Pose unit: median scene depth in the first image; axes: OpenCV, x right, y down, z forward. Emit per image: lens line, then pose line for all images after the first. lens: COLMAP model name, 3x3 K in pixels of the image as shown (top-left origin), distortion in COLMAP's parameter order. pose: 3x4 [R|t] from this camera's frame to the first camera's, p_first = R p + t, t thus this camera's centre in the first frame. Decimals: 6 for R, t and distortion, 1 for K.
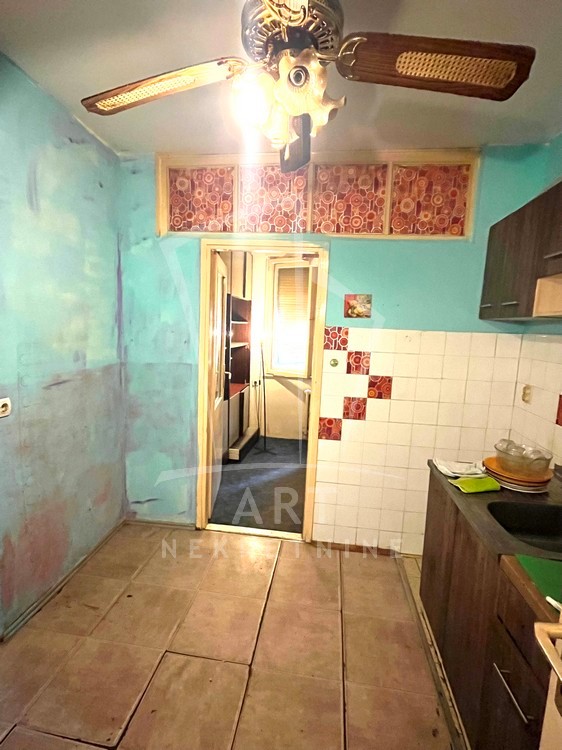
lens RADIAL K [[363.2, 0, 281.5], [0, 363.2, 379.6], [0, 0, 1]] dist [-0.006603, -0.002194]
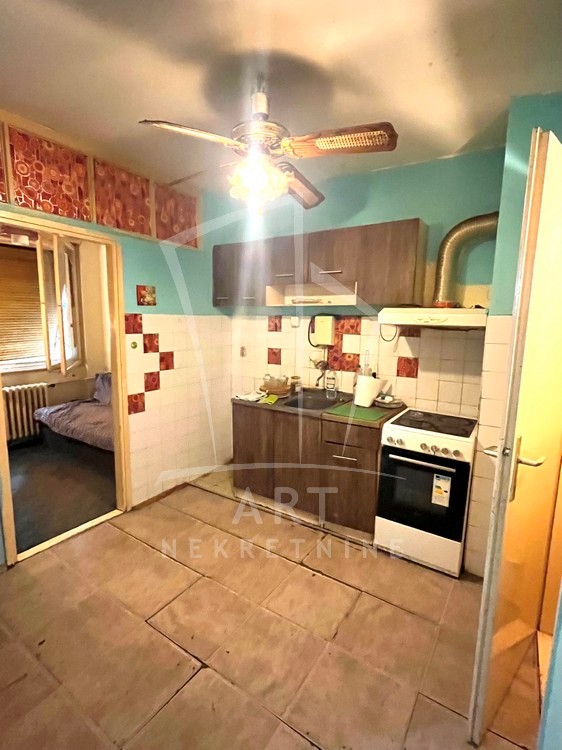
lens RADIAL K [[363.2, 0, 281.8], [0, 363.2, 376.6], [0, 0, 1]] dist [-0.006603, -0.002194]
pose [[0.434248, -0.175315, 0.883568, -0.682980], [0.125686, 0.983075, 0.133288, -0.042973], [-0.891982, 0.053172, 0.448933, 0.079451]]
